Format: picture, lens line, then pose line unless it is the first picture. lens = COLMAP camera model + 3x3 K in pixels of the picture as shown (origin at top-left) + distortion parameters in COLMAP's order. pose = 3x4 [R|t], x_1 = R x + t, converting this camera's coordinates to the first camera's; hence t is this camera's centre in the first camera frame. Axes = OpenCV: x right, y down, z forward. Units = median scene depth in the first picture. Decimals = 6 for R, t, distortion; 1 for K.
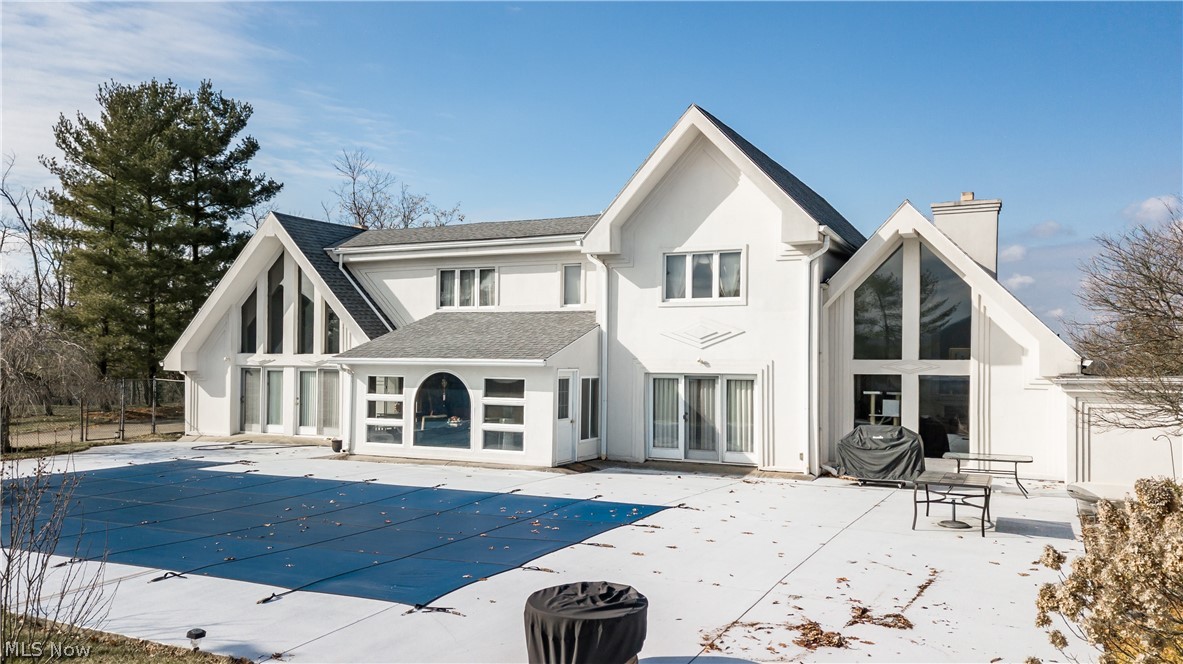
lens RADIAL K [[940.5, 0, 550.1], [0, 940.5, 332.4], [0, 0, 1]] dist [0.045989, -0.376928]
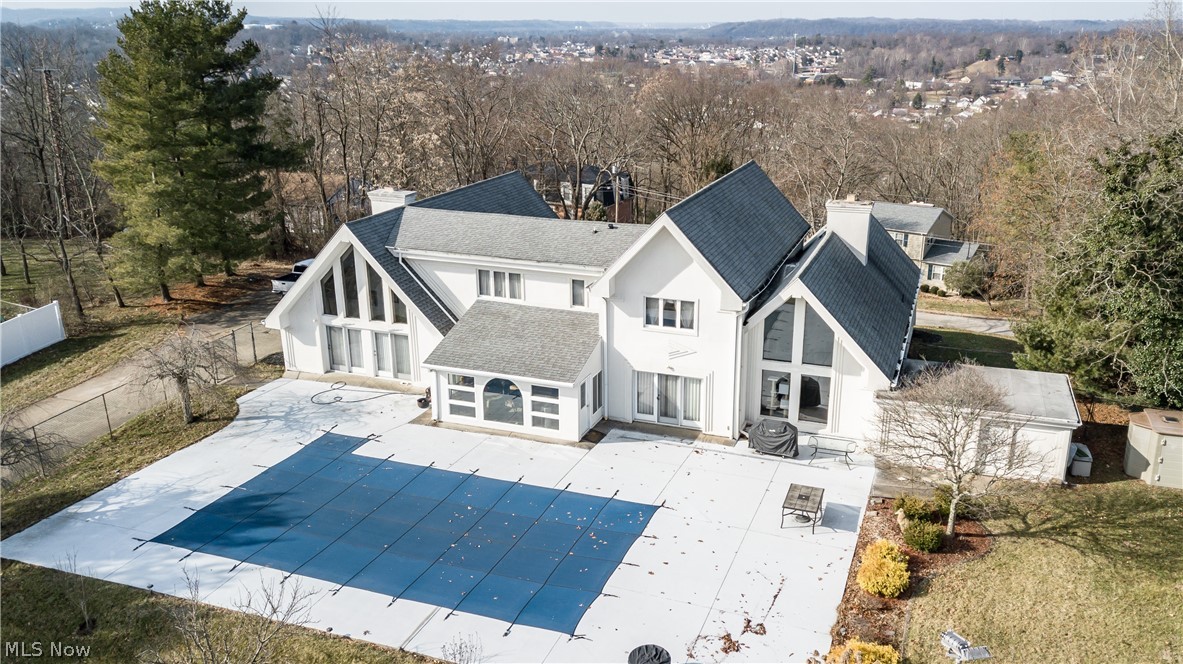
lens RADIAL K [[979.3, 0, 591.5], [0, 979.3, 332.0], [0, 0, 1]] dist [-0.092024, -0.001114]
pose [[0.992382, -0.055103, 0.110193, -0.142523], [0.016254, 0.945145, 0.326246, -0.552247], [-0.122126, -0.321970, 0.938840, -0.495137]]
